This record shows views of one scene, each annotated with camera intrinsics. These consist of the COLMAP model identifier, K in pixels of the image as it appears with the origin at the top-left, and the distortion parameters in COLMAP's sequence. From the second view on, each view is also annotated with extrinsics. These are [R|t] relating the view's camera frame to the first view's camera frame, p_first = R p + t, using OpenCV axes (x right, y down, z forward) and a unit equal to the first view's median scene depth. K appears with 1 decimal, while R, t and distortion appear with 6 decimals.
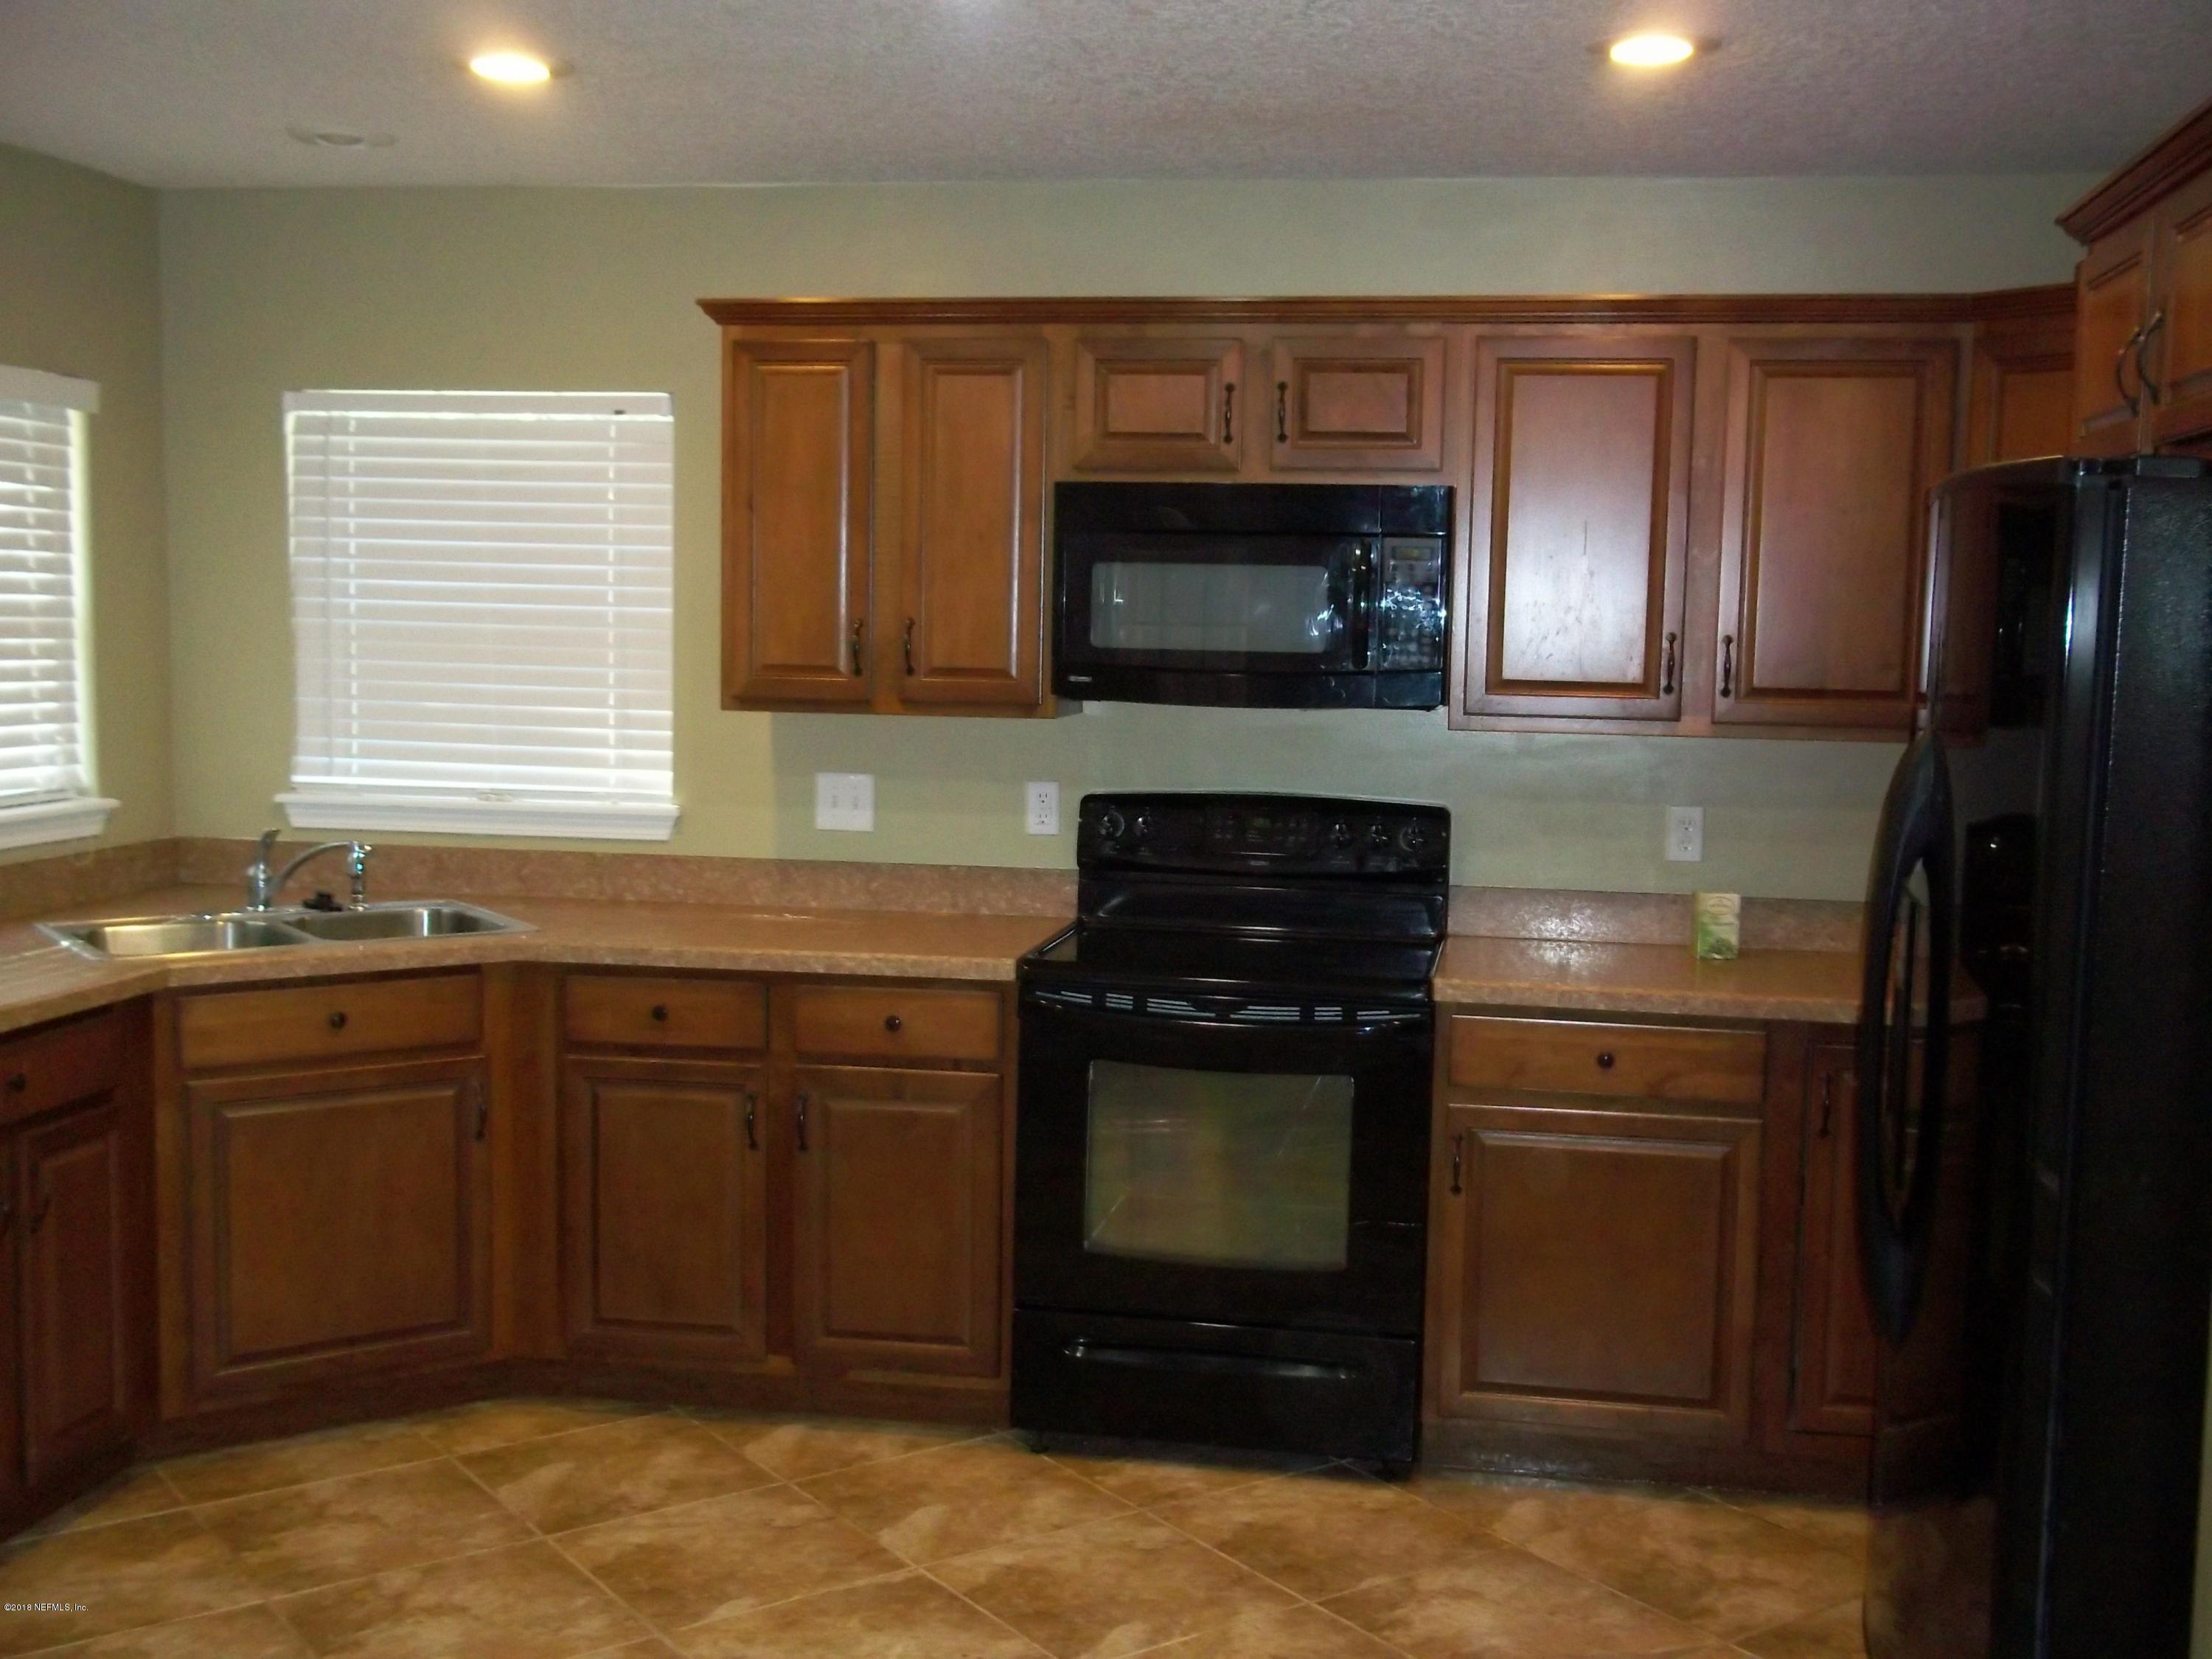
lens RADIAL K [[2405.9, 0, 1106.0], [0, 2405.9, 829.5], [0, 0, 1]] dist [0.022411, 0.015215]
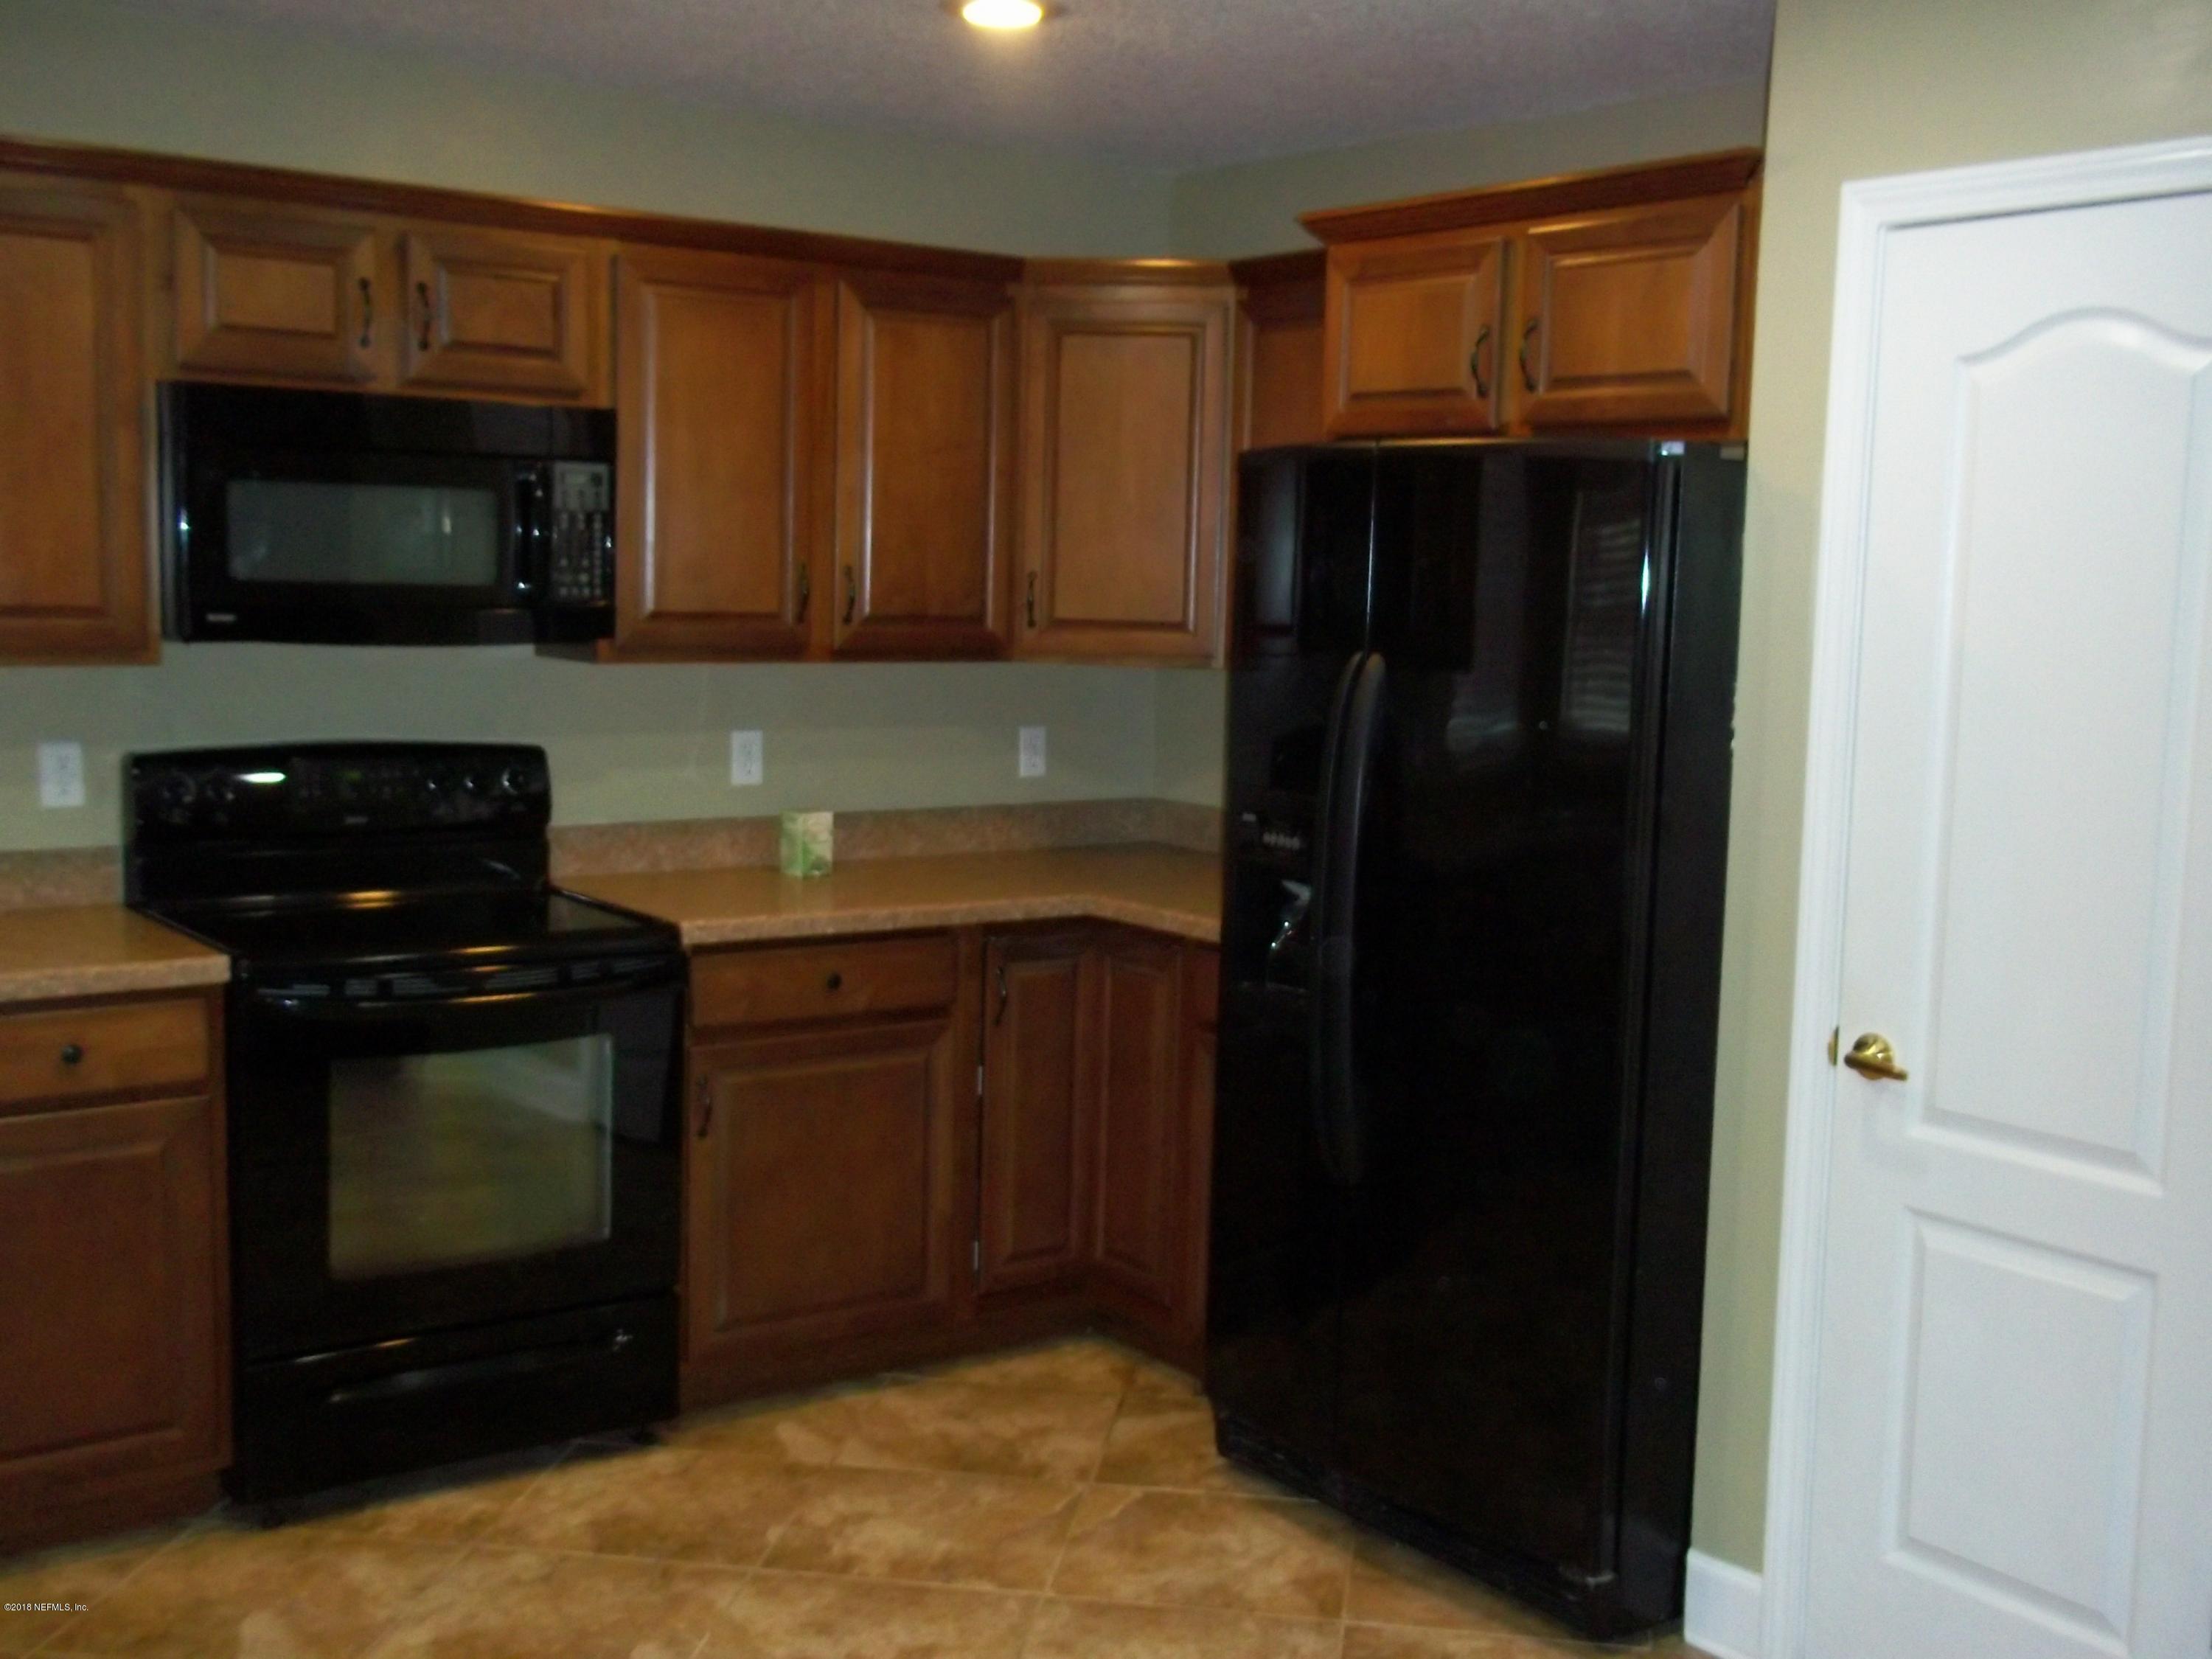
lens RADIAL K [[2405.9, 0, 1106.0], [0, 2405.9, 829.5], [0, 0, 1]] dist [0.022411, 0.015215]
pose [[0.687965, -0.082074, 0.721088, -0.413507], [0.055803, 0.996626, 0.060196, -0.022290], [-0.723595, -0.001174, 0.690224, 0.192287]]
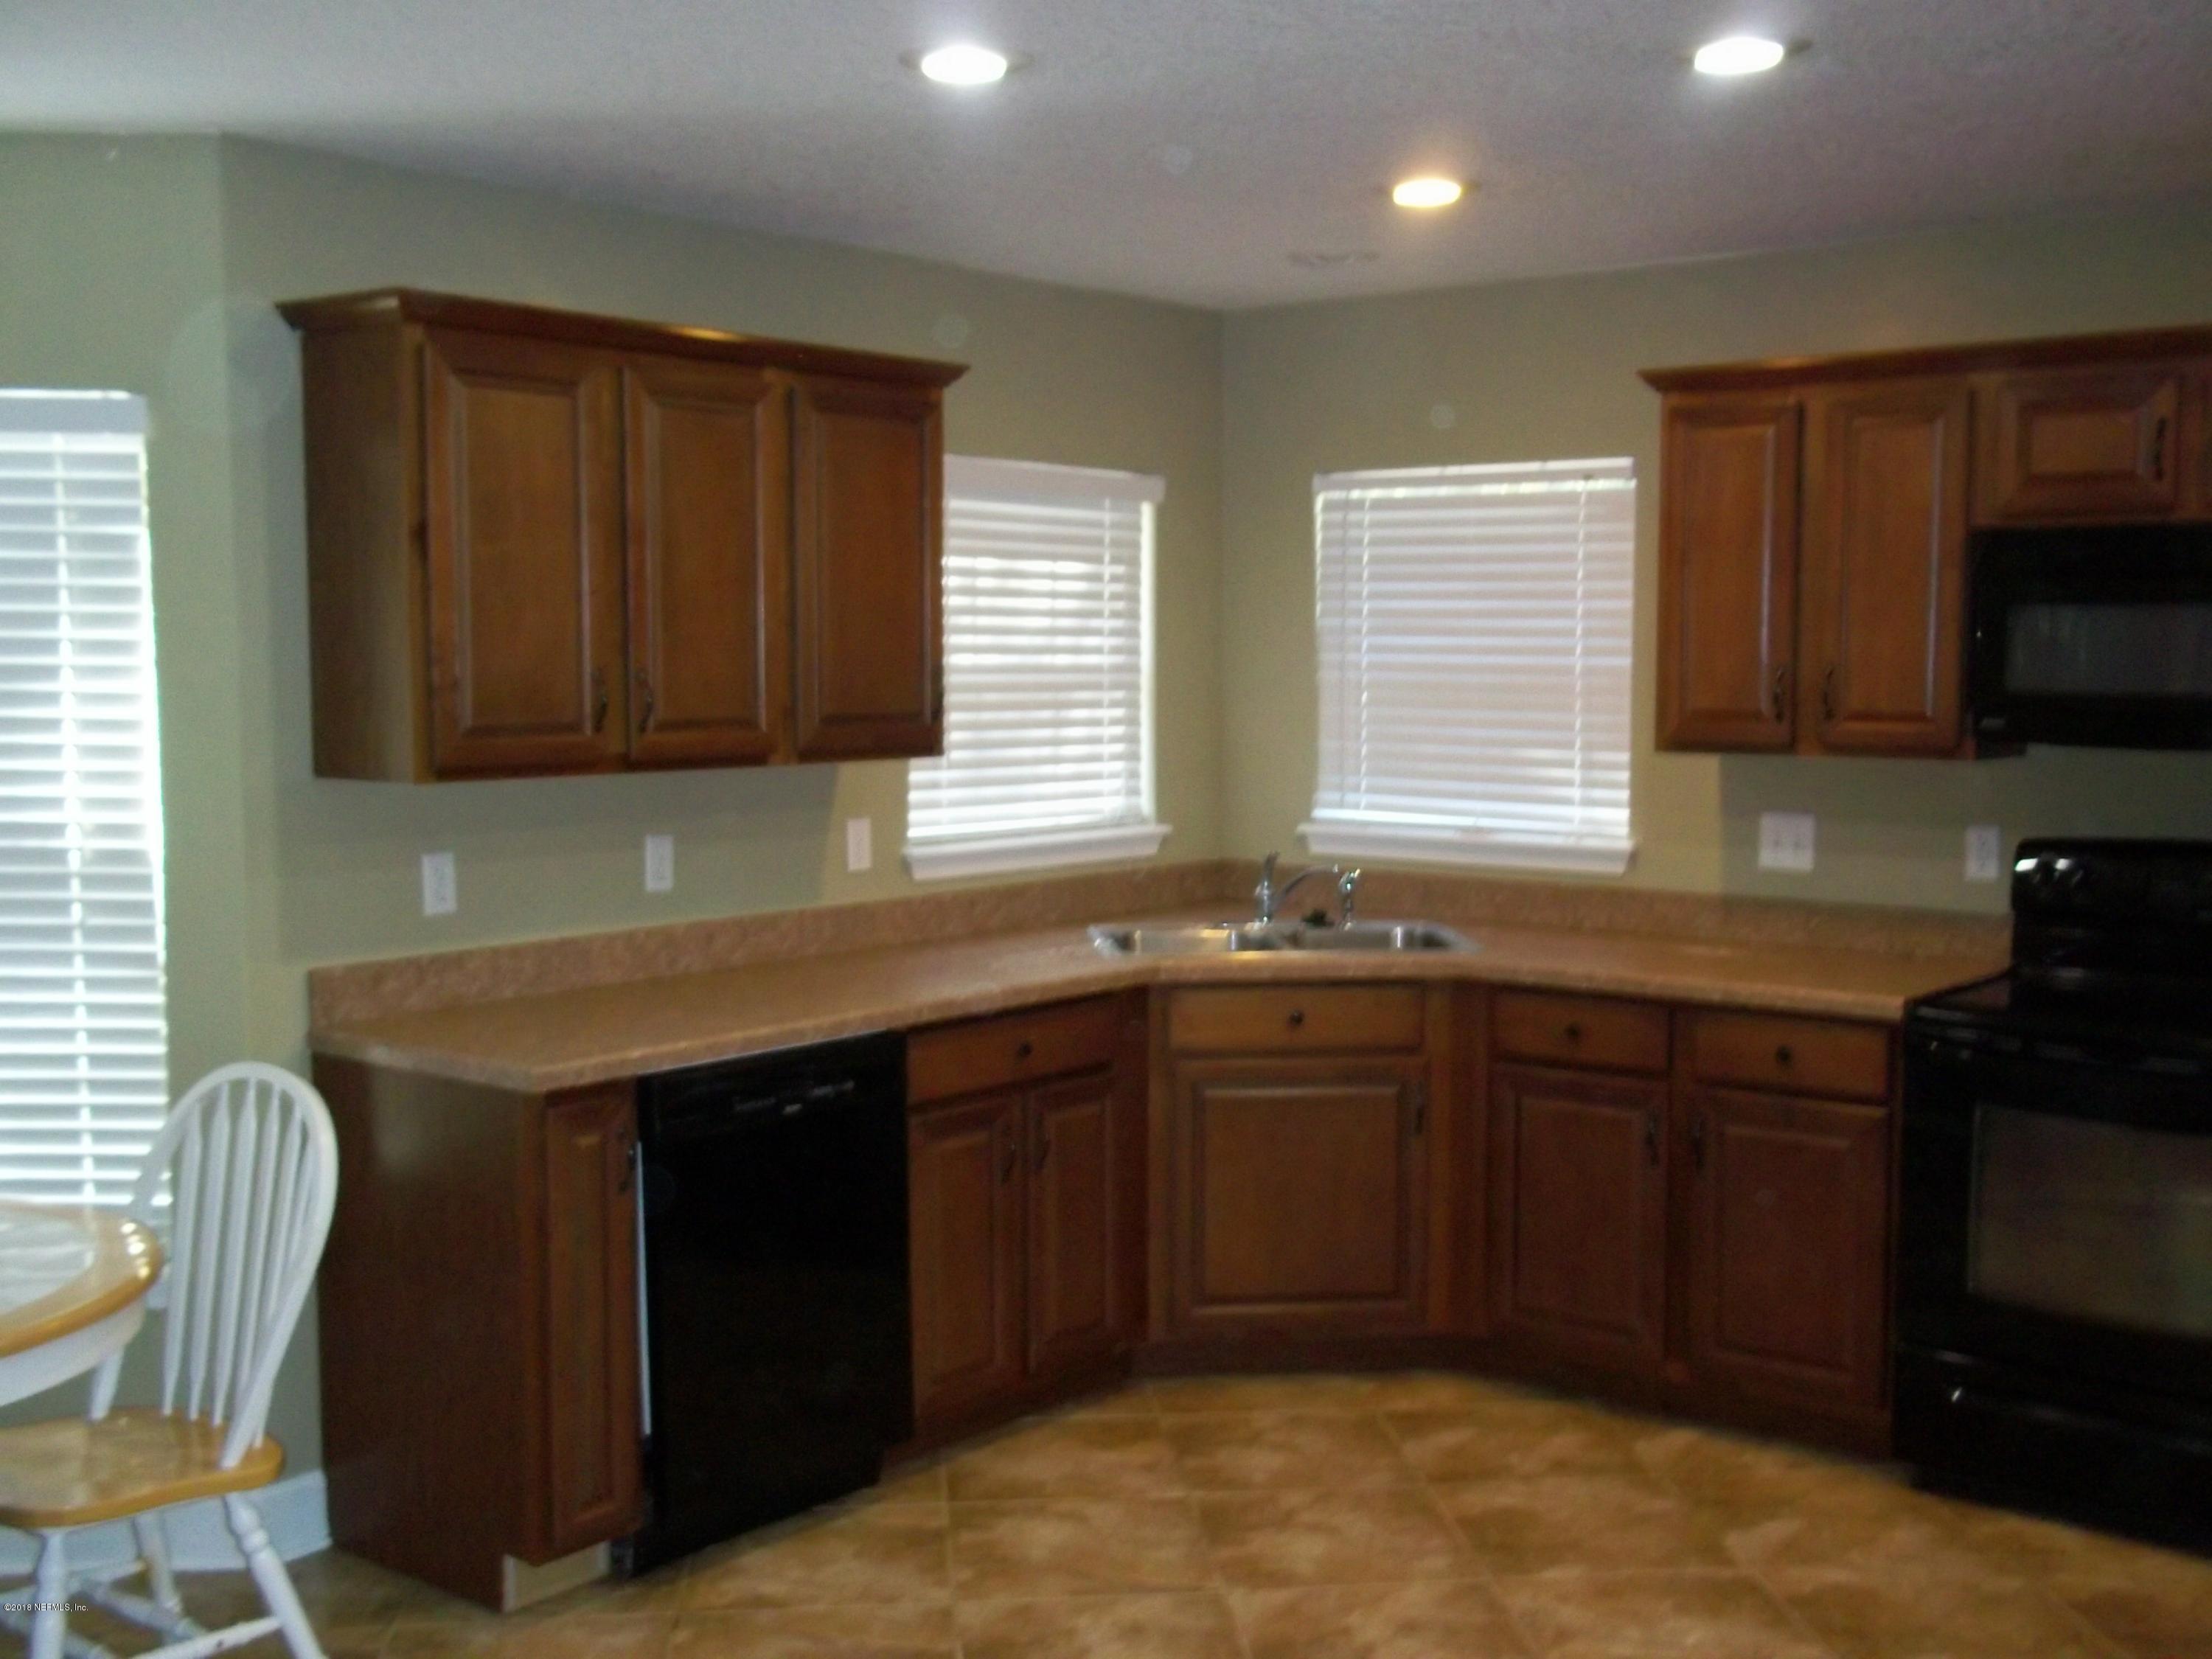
lens RADIAL K [[2378.4, 0, 1106.0], [0, 2378.4, 829.5], [0, 0, 1]] dist [0.015477, 0.008674]
pose [[0.870455, 0.020481, -0.491822, 0.156559], [-0.030990, 0.999432, -0.013229, 0.006059], [0.491271, 0.026757, 0.870596, -0.040991]]
